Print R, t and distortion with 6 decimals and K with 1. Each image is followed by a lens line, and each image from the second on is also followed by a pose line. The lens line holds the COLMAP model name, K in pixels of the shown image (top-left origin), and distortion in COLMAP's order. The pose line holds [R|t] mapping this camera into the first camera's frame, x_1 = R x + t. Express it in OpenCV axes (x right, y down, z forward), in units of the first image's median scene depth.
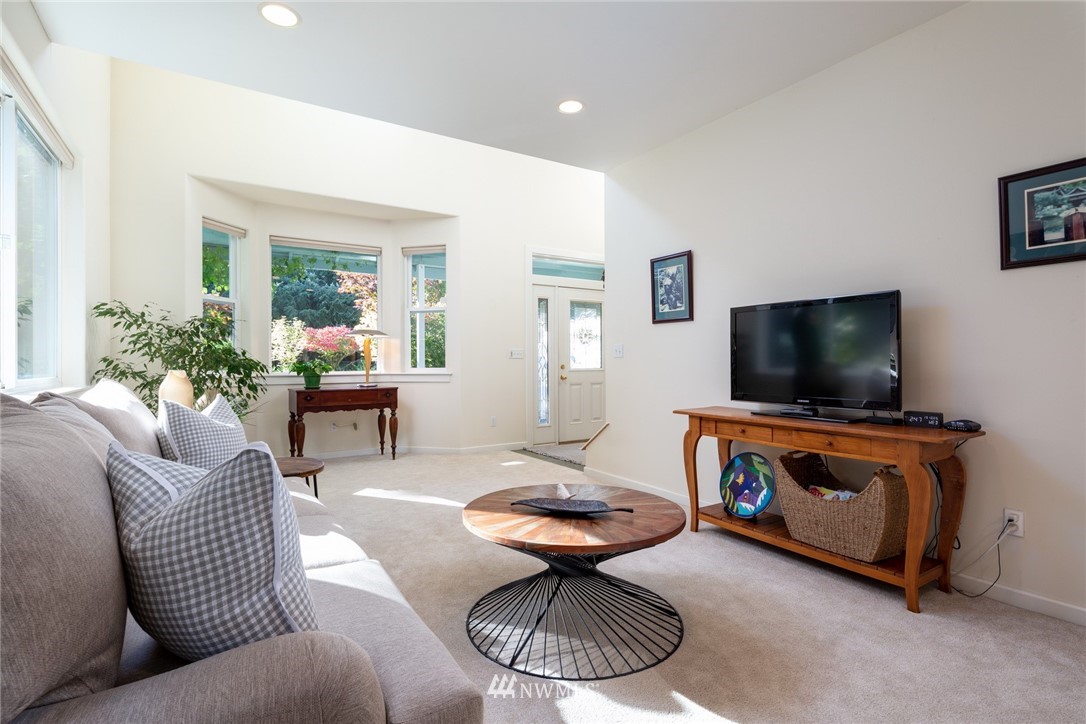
lens RADIAL K [[532.9, 0, 542.8], [0, 532.9, 363.9], [0, 0, 1]] dist [0.005918, 0.000616]
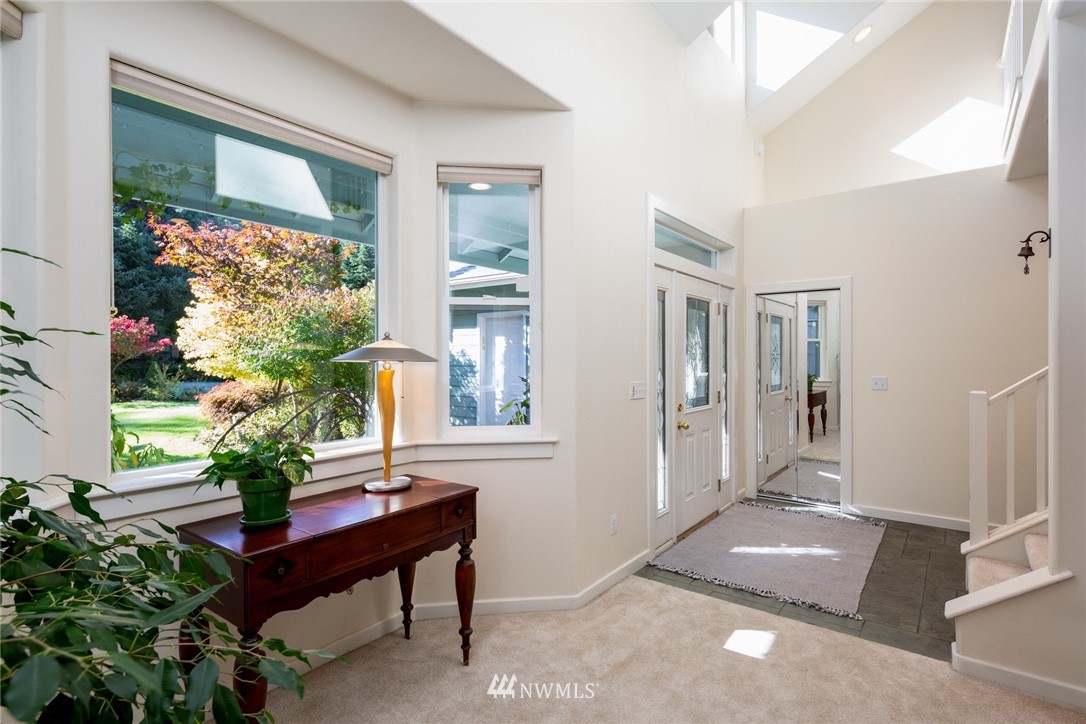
lens RADIAL K [[532.9, 0, 543.2], [0, 532.9, 355.4], [0, 0, 1]] dist [0.005918, 0.000616]
pose [[0.939495, 0.005443, 0.342520, -0.320134], [-0.002319, 0.999952, -0.009531, -0.048717], [-0.342556, 0.008160, 0.939462, 0.515863]]
